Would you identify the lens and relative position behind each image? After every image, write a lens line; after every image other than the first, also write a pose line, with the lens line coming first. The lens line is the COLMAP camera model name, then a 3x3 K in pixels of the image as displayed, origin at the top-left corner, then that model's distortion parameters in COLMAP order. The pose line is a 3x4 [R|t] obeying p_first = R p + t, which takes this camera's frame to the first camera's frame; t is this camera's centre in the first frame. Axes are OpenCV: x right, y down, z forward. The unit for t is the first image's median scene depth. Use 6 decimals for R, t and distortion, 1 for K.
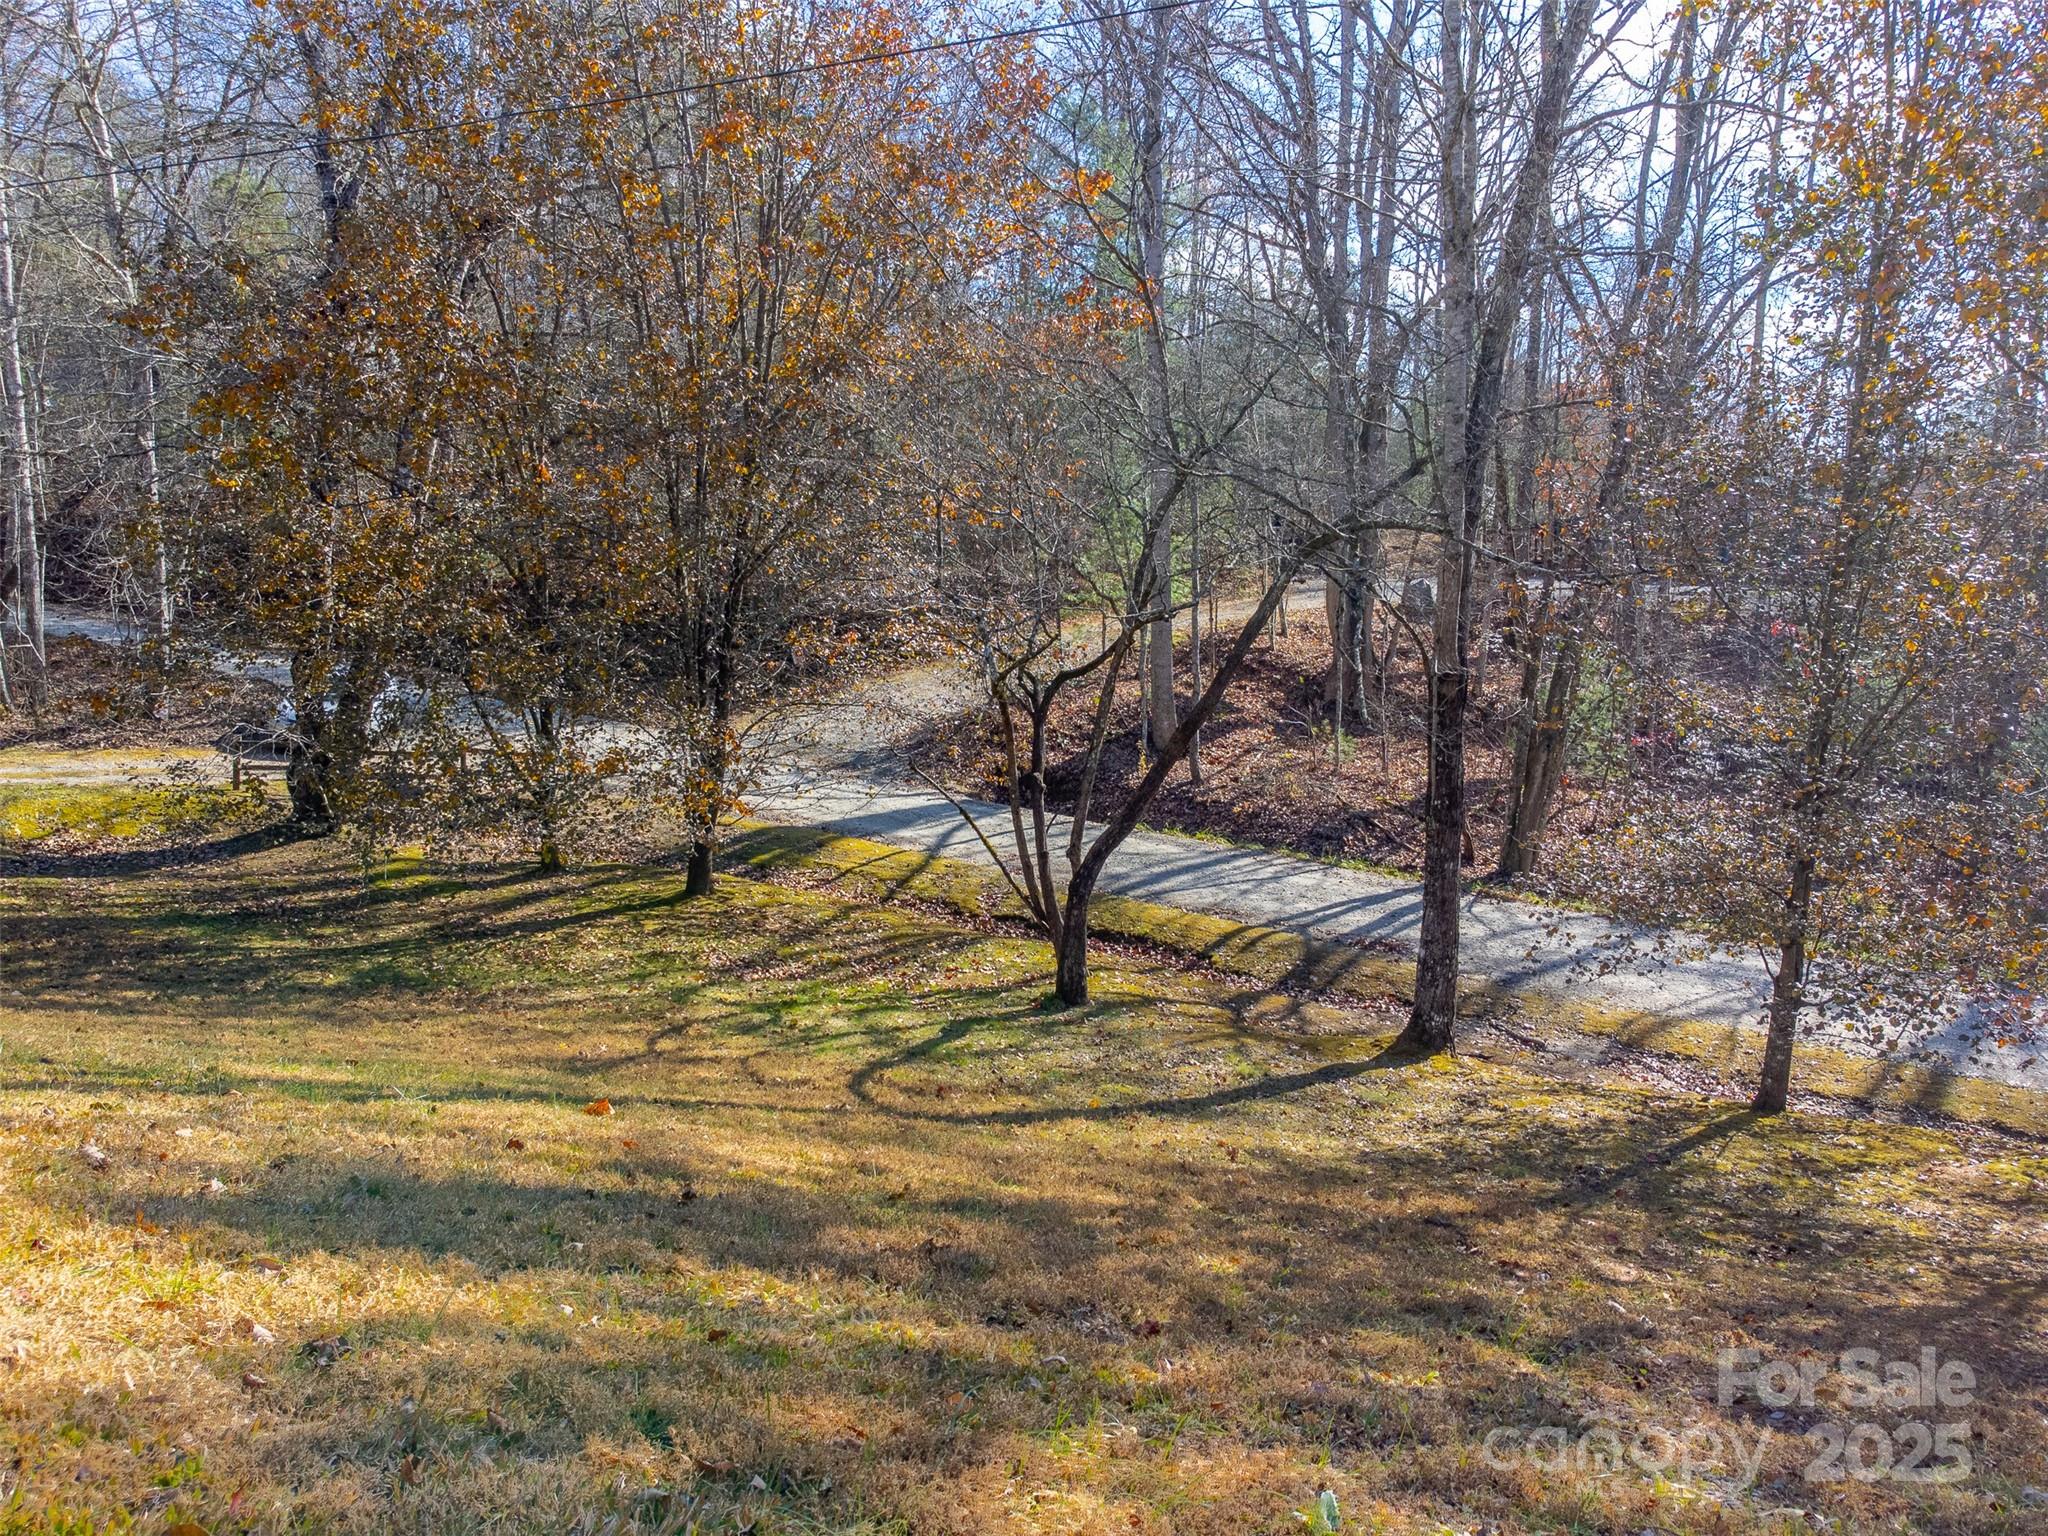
lens RADIAL K [[1532.0, 0, 1023.1], [0, 1532.0, 753.8], [0, 0, 1]] dist [0.081490, -0.073721]
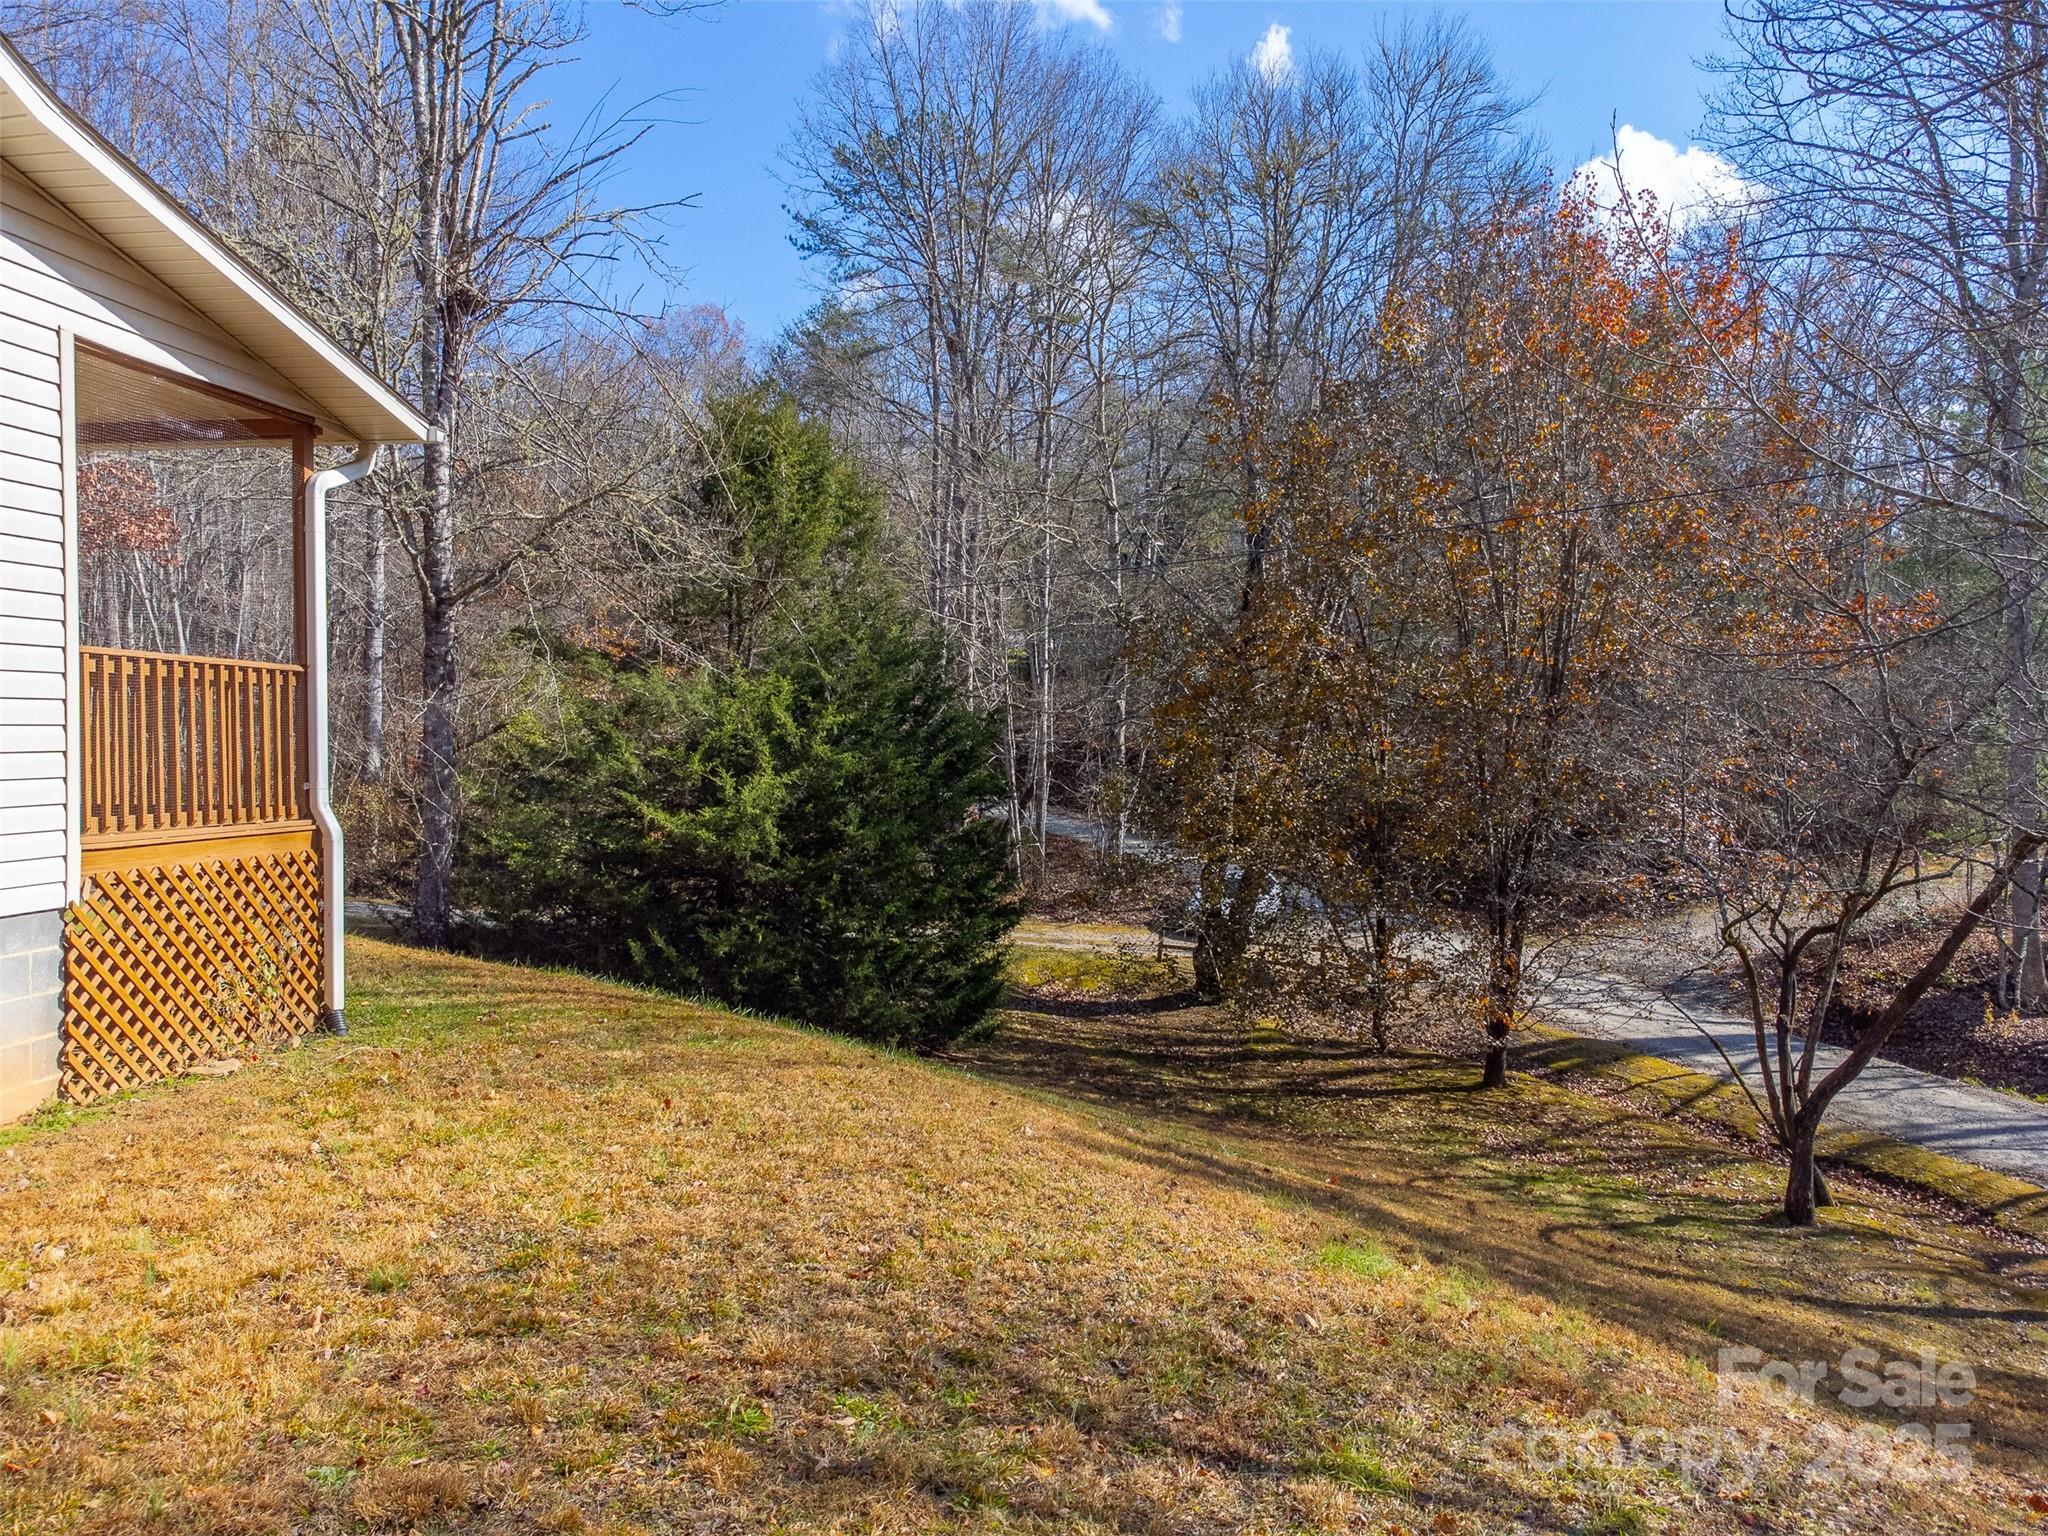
lens RADIAL K [[1532.0, 0, 1023.1], [0, 1532.0, 753.8], [0, 0, 1]] dist [0.081490, -0.073721]
pose [[0.845482, 0.012377, -0.533861, 0.121040], [-0.078376, 0.991781, -0.101130, -0.014872], [0.528221, 0.127346, 0.839503, -0.238814]]
